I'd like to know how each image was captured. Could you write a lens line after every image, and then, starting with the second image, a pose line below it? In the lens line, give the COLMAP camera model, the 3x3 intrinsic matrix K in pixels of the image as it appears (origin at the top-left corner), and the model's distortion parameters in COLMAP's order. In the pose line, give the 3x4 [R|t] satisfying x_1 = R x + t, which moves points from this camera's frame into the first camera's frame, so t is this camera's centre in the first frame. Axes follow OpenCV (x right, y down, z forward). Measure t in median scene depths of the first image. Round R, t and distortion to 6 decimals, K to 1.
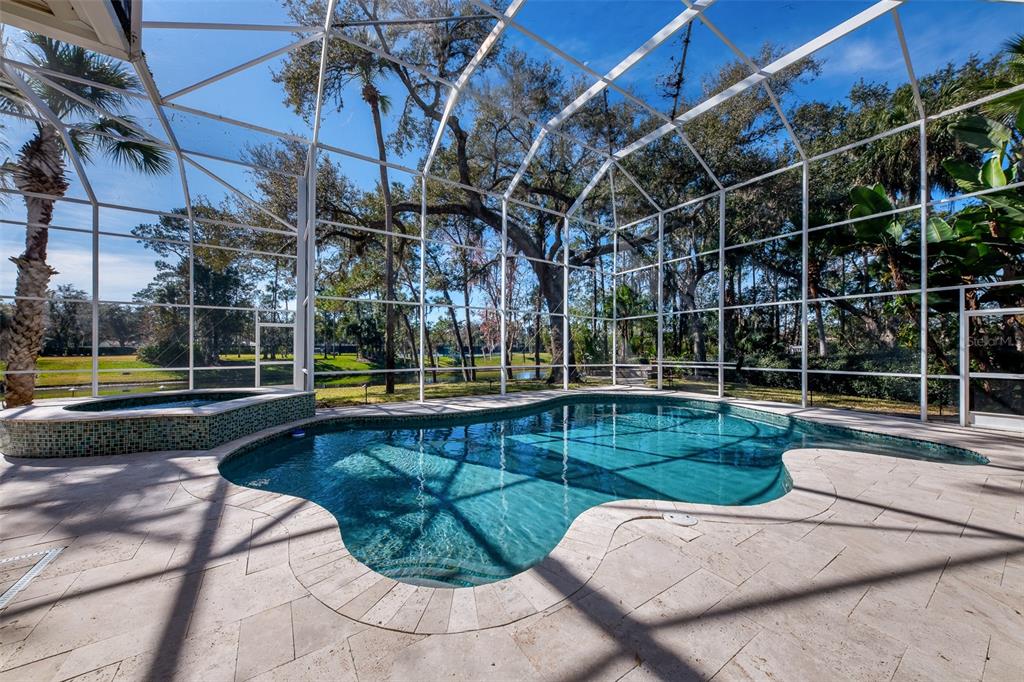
lens RADIAL K [[362.5, 0, 513.3], [0, 362.5, 345.9], [0, 0, 1]] dist [-0.001573, -0.000107]
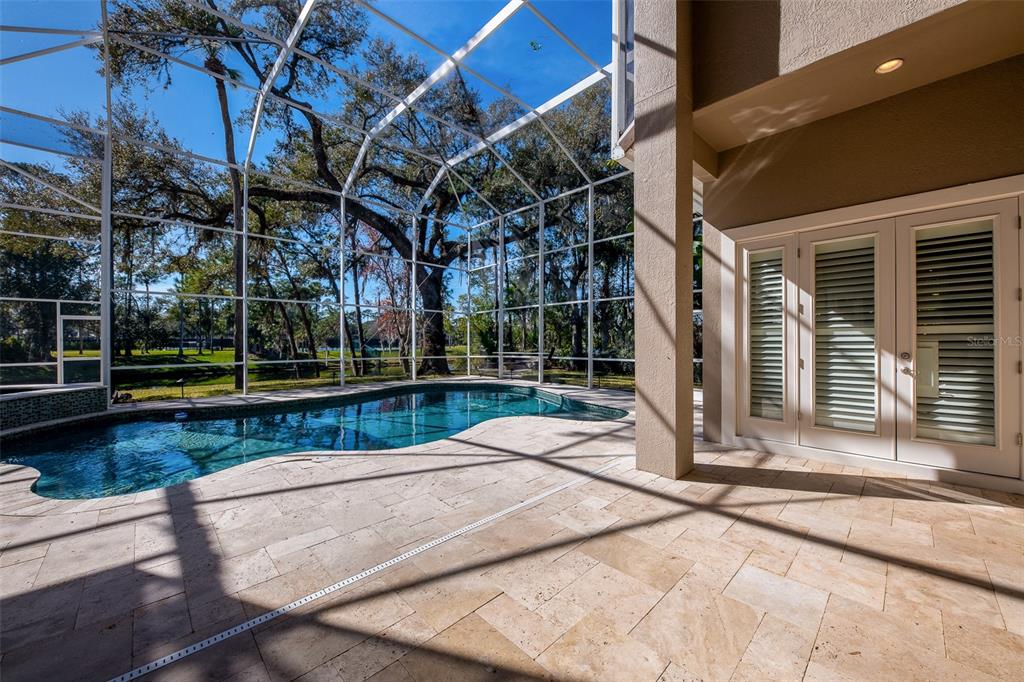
lens RADIAL K [[391.9, 0, 512.2], [0, 391.9, 342.3], [0, 0, 1]] dist [-0.002346, -0.001028]
pose [[0.983458, -0.005968, 0.181038, 0.209877], [0.003948, 0.999926, 0.011513, -0.002297], [-0.181093, -0.010608, 0.983409, -0.156330]]
